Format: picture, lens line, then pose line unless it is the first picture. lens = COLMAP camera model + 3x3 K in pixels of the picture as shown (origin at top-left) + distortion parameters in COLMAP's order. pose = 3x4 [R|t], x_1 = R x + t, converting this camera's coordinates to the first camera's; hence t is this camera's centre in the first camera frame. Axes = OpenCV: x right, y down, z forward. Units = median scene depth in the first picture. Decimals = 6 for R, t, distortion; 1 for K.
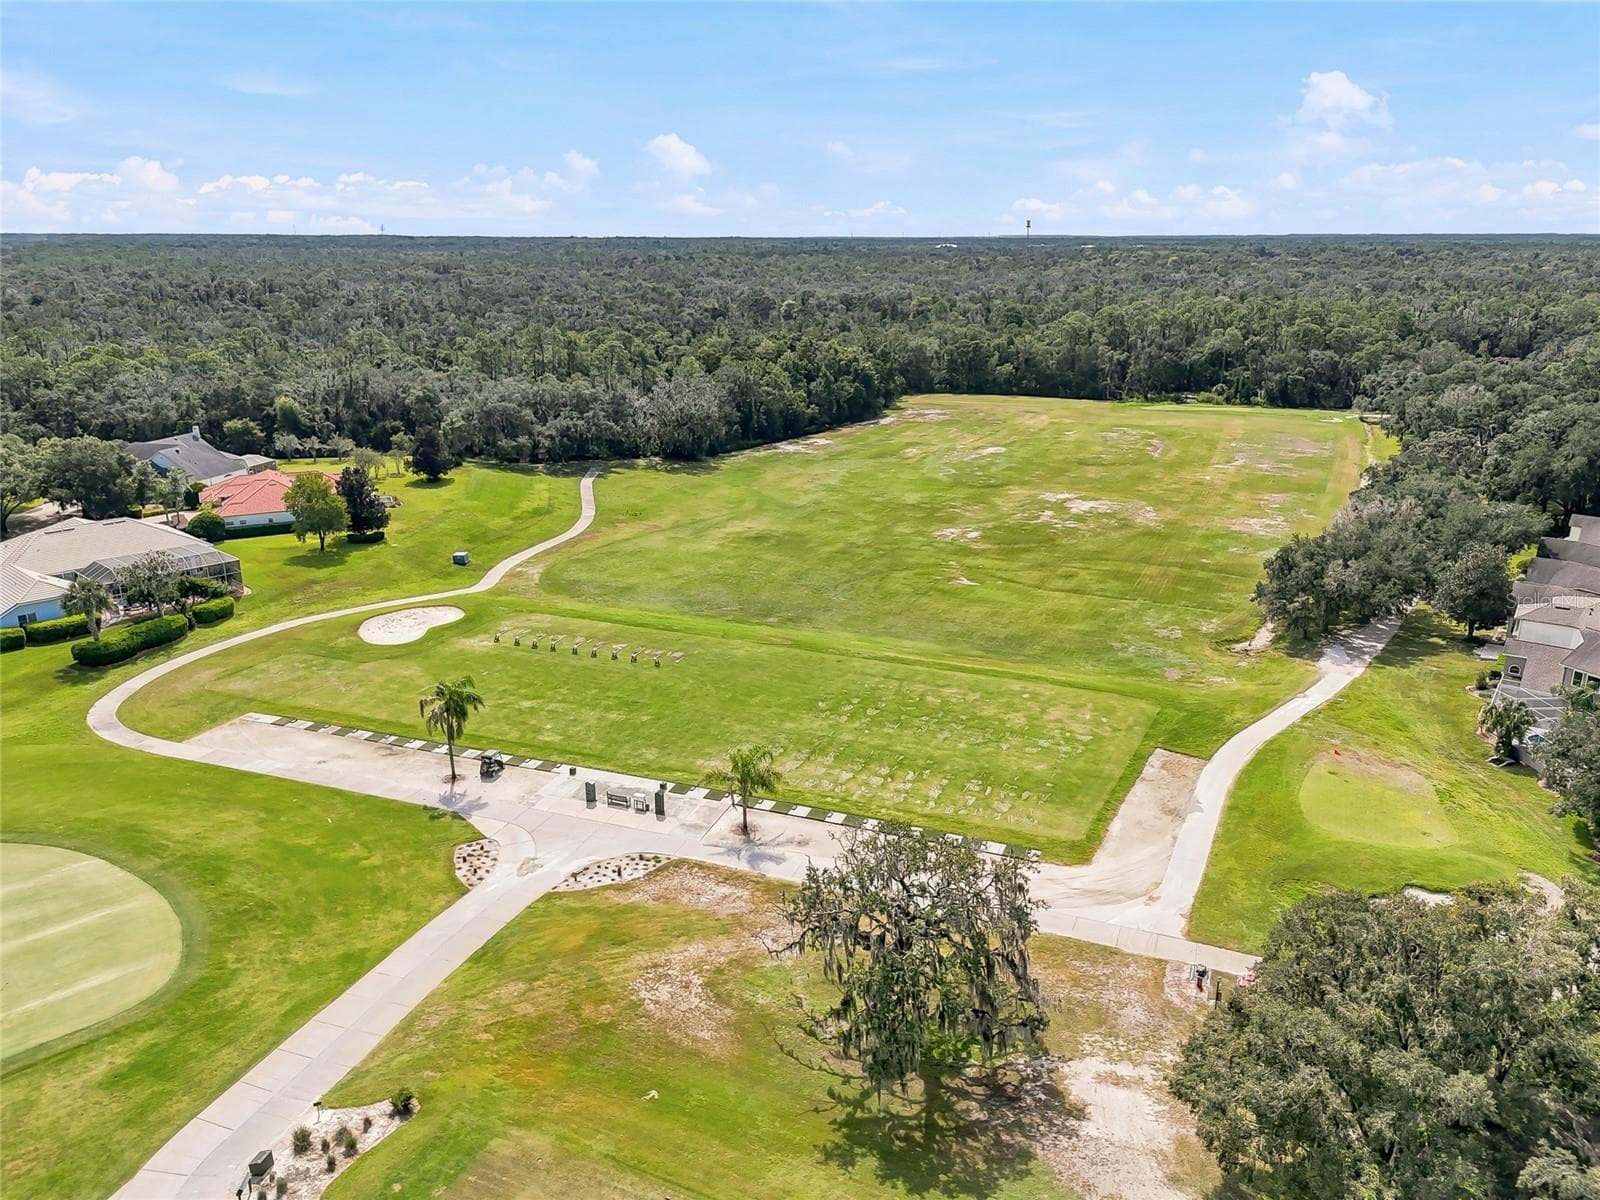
lens RADIAL K [[1172.2, 0, 800.0], [0, 1172.2, 600.0], [0, 0, 1]] dist [0.075739, -0.065193]
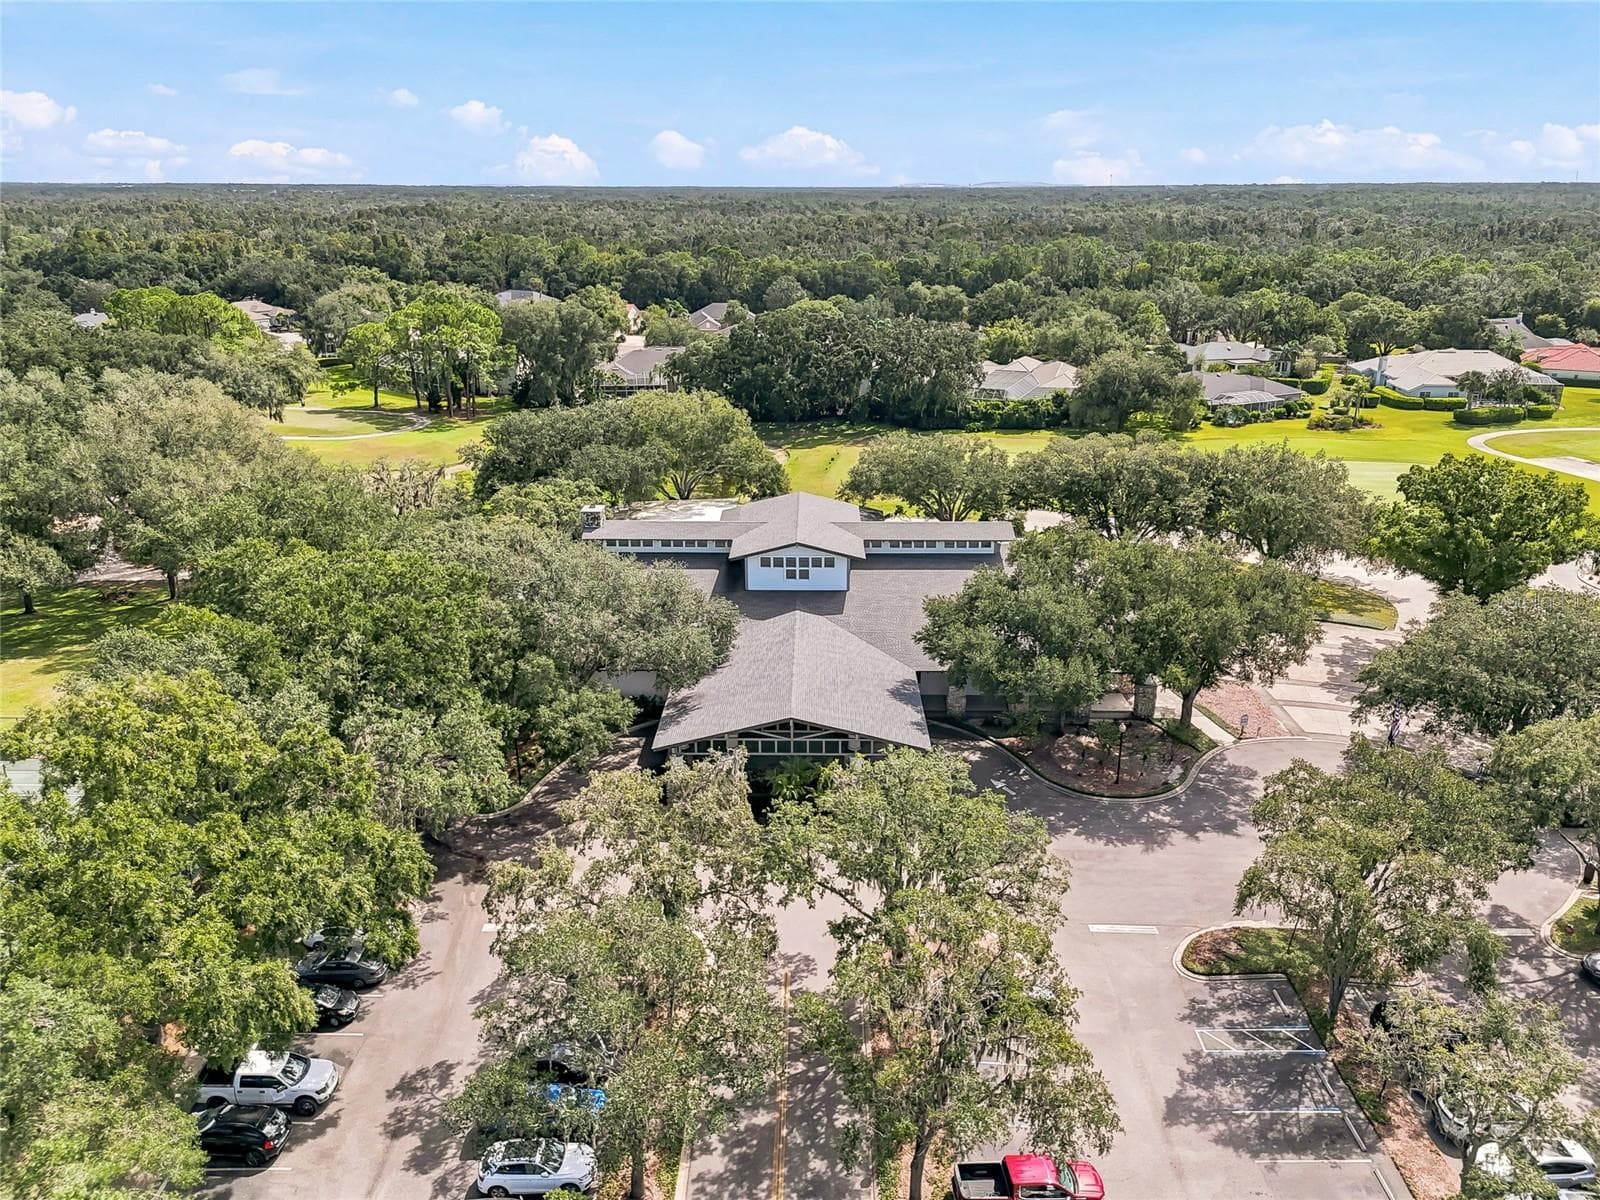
lens RADIAL K [[1163.0, 0, 800.0], [0, 1163.0, 600.0], [0, 0, 1]] dist [0.106854, -0.150407]
pose [[0.594502, 0.268053, -0.758100, 0.089389], [-0.237115, 0.959317, 0.153255, 0.143420], [0.768339, 0.088646, 0.633875, -0.396753]]
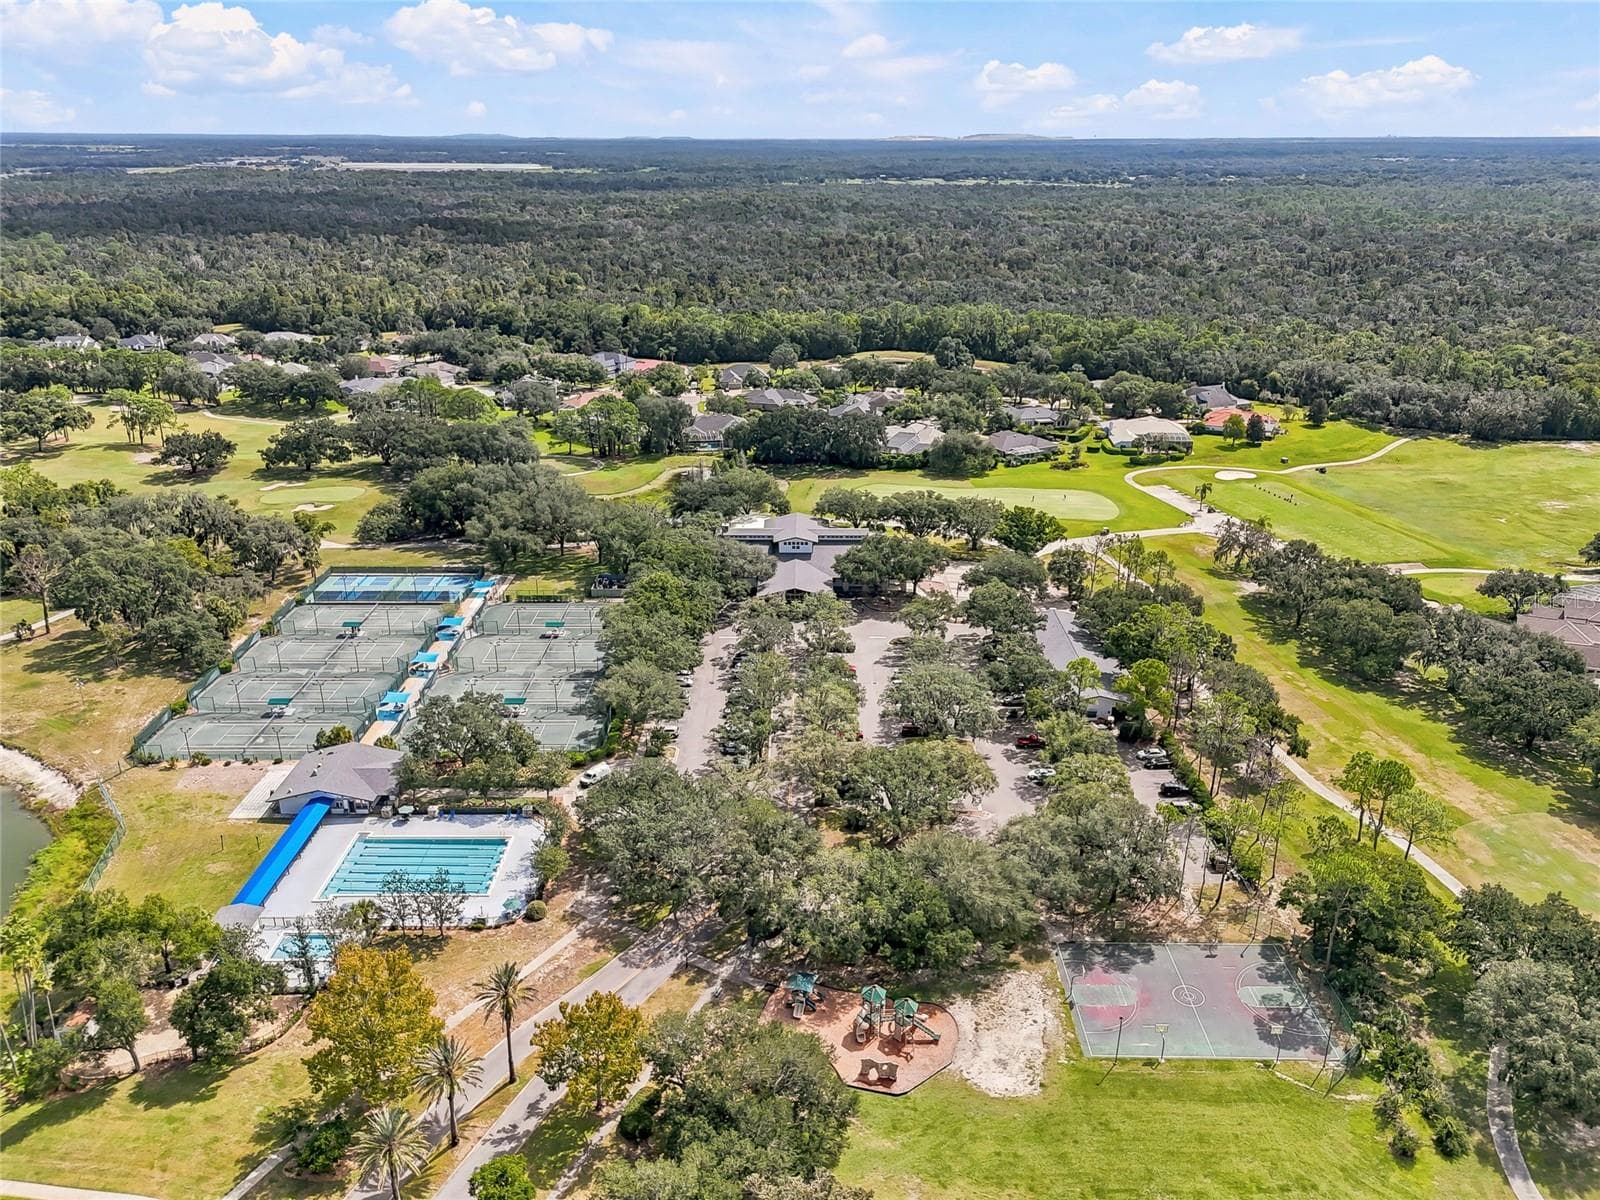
lens RADIAL K [[1163.0, 0, 800.0], [0, 1163.0, 600.0], [0, 0, 1]] dist [0.106854, -0.150407]
pose [[0.601769, 0.296223, -0.741705, 0.737368], [-0.236934, 0.953081, 0.188411, 0.012246], [0.762717, 0.062355, 0.643720, -0.949051]]
